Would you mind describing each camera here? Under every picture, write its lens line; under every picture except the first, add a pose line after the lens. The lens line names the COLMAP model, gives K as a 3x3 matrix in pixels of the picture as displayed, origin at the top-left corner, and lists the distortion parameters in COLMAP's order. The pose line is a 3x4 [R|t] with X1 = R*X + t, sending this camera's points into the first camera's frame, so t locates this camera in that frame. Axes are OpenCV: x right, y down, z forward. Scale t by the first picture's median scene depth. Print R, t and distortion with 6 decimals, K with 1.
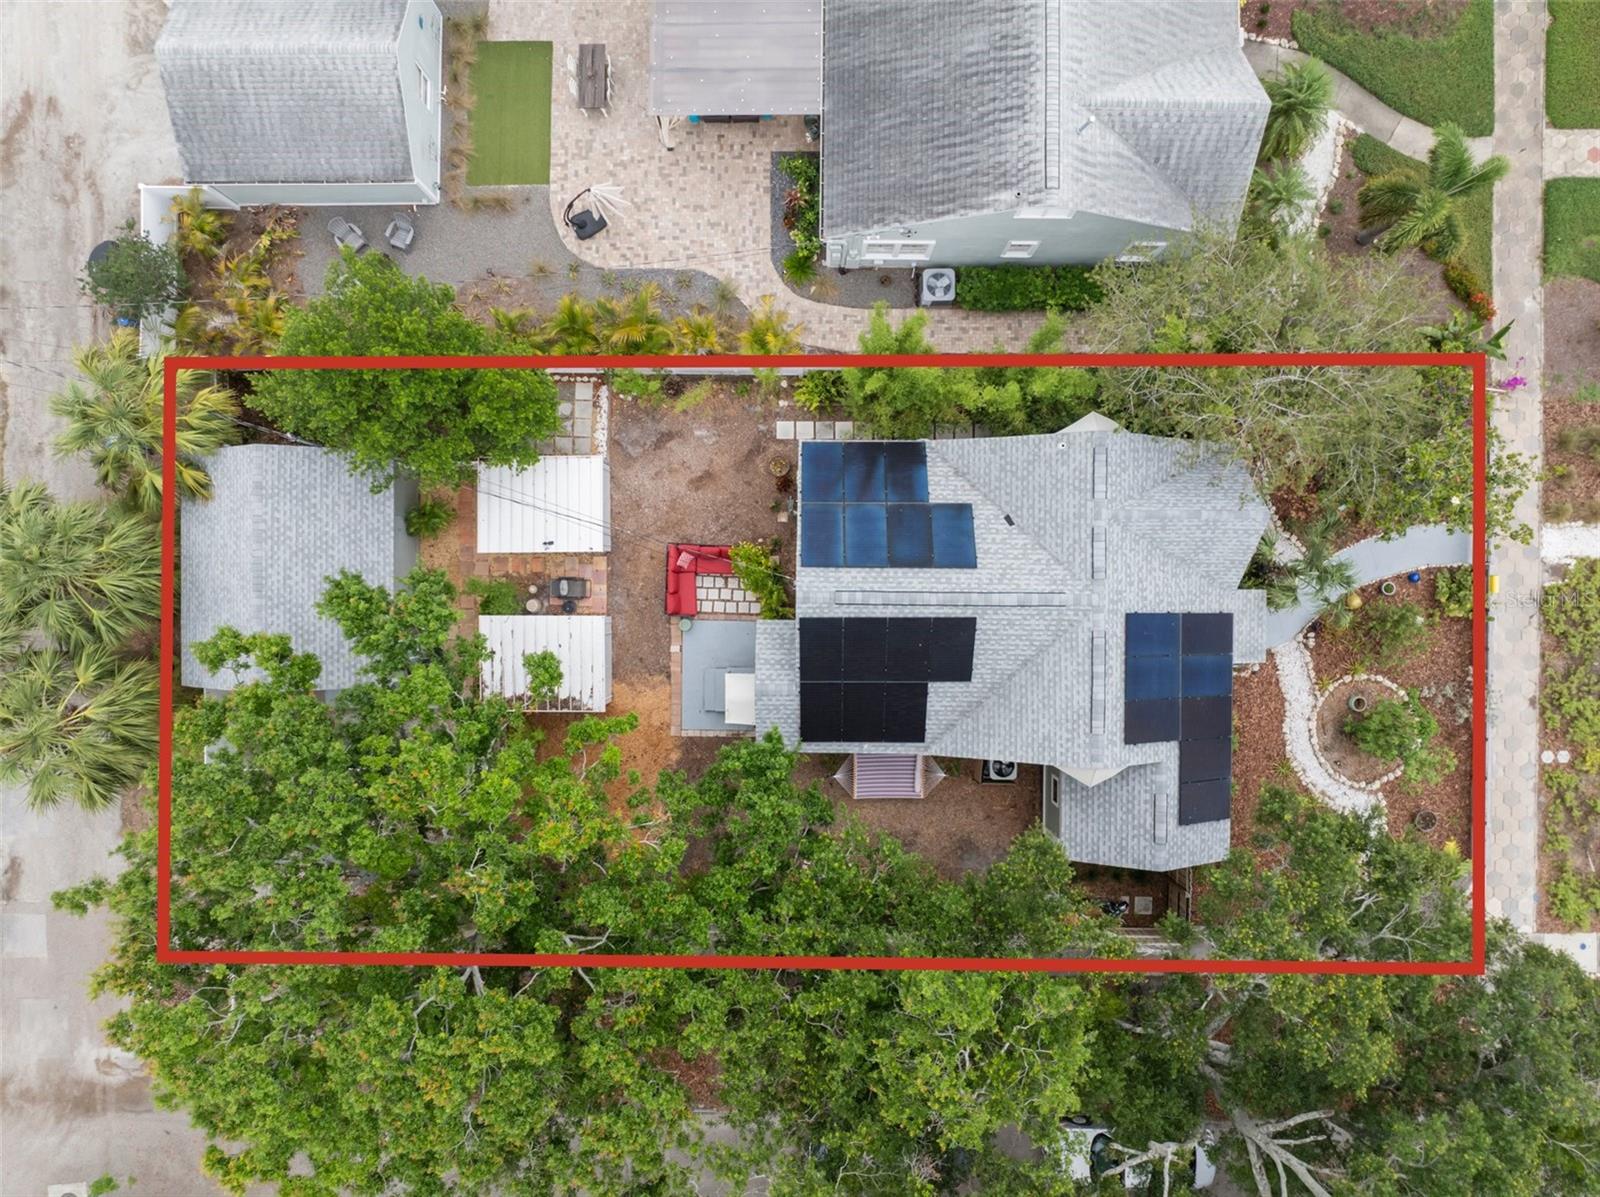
lens RADIAL K [[1146.2, 0, 800.0], [0, 1146.2, 598.5], [0, 0, 1]] dist [-0.003489, -0.002167]
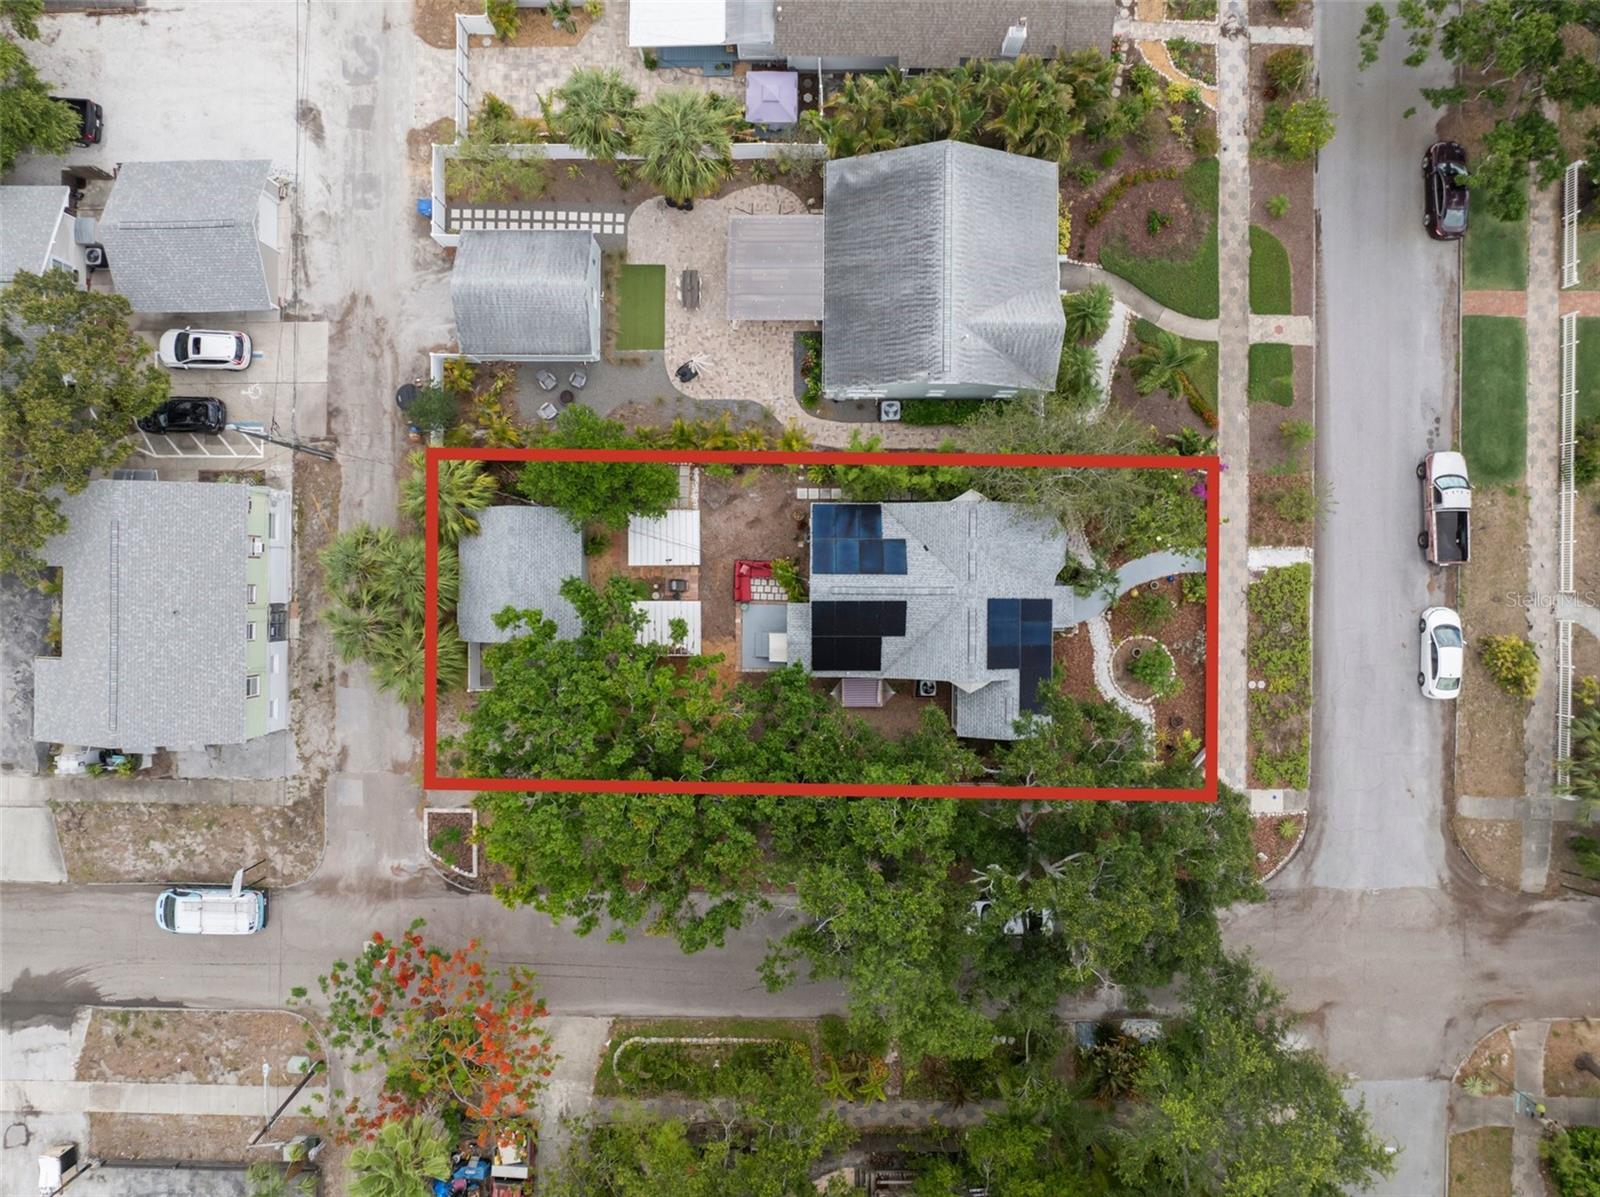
lens RADIAL K [[1146.2, 0, 800.0], [0, 1146.2, 598.5], [0, 0, 1]] dist [-0.003489, -0.002167]
pose [[1.000000, -0.000934, 0.000142, -0.017097], [0.000934, 0.999999, 0.000658, 0.009620], [-0.000143, -0.000658, 1.000000, -0.739203]]
